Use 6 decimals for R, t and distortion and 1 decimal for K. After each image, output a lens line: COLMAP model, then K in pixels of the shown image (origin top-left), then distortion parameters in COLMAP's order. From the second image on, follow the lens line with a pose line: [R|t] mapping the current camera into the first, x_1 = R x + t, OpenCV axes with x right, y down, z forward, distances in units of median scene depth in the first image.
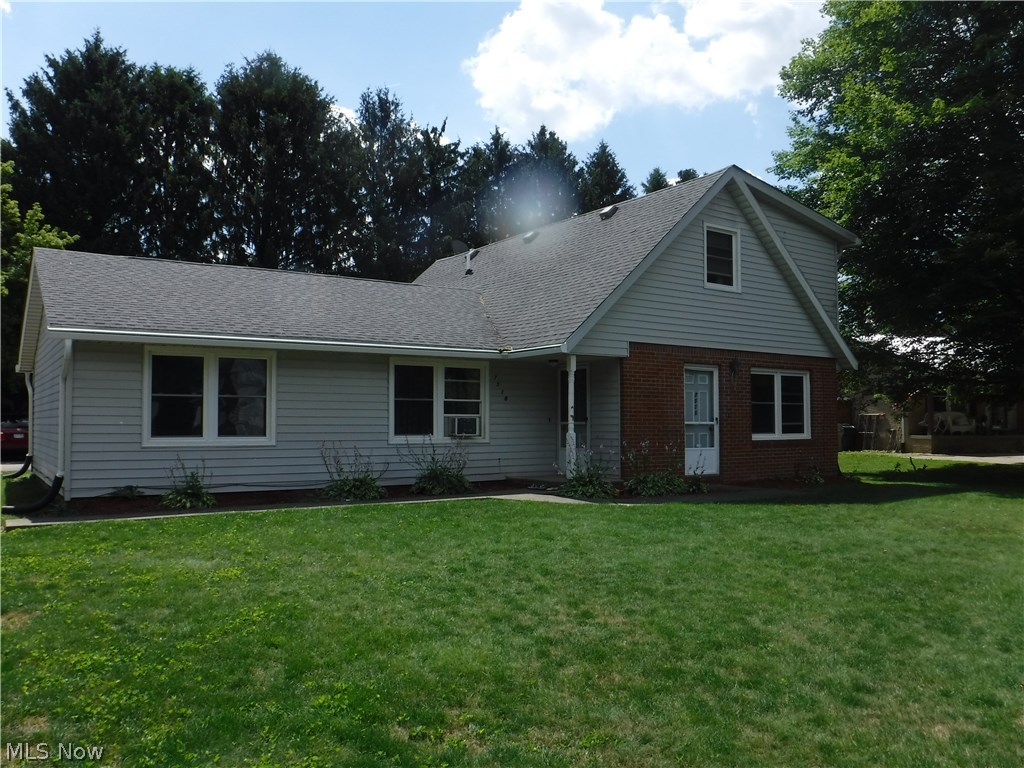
lens RADIAL K [[840.6, 0, 523.8], [0, 840.6, 385.5], [0, 0, 1]] dist [-0.099524, 0.005831]
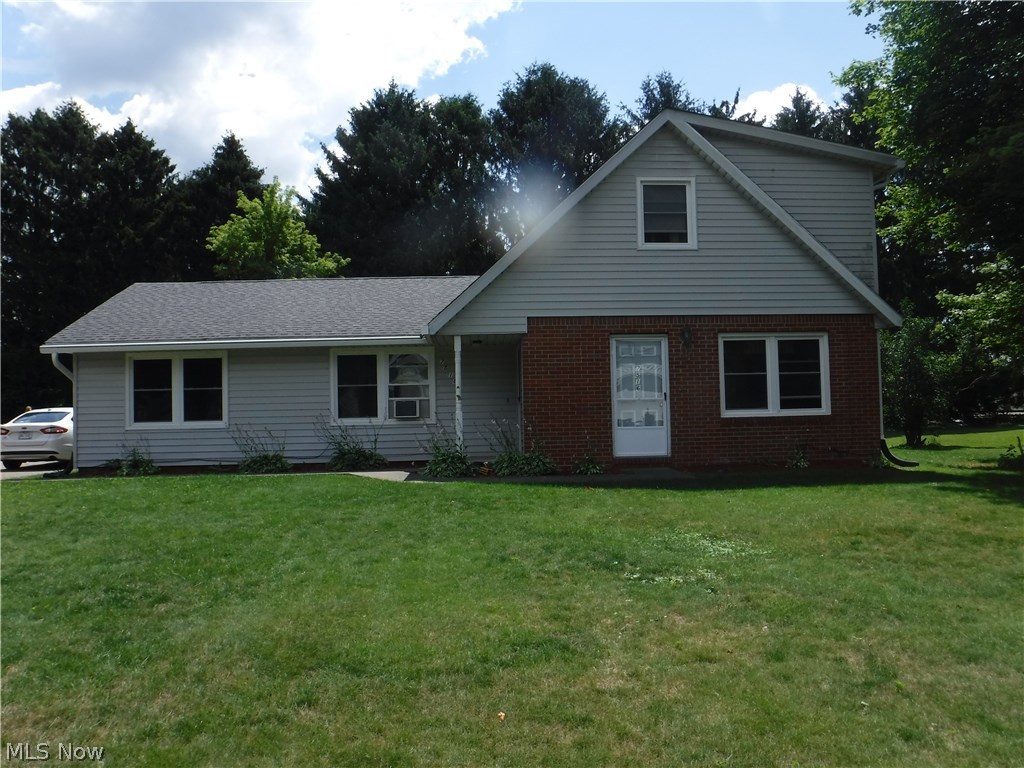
lens RADIAL K [[840.6, 0, 523.8], [0, 840.6, 385.5], [0, 0, 1]] dist [-0.099524, 0.005831]
pose [[0.848560, -0.037783, -0.527749, 0.575973], [0.045548, 0.998961, 0.001718, 0.022415], [0.527135, -0.025496, 0.849399, 0.160919]]
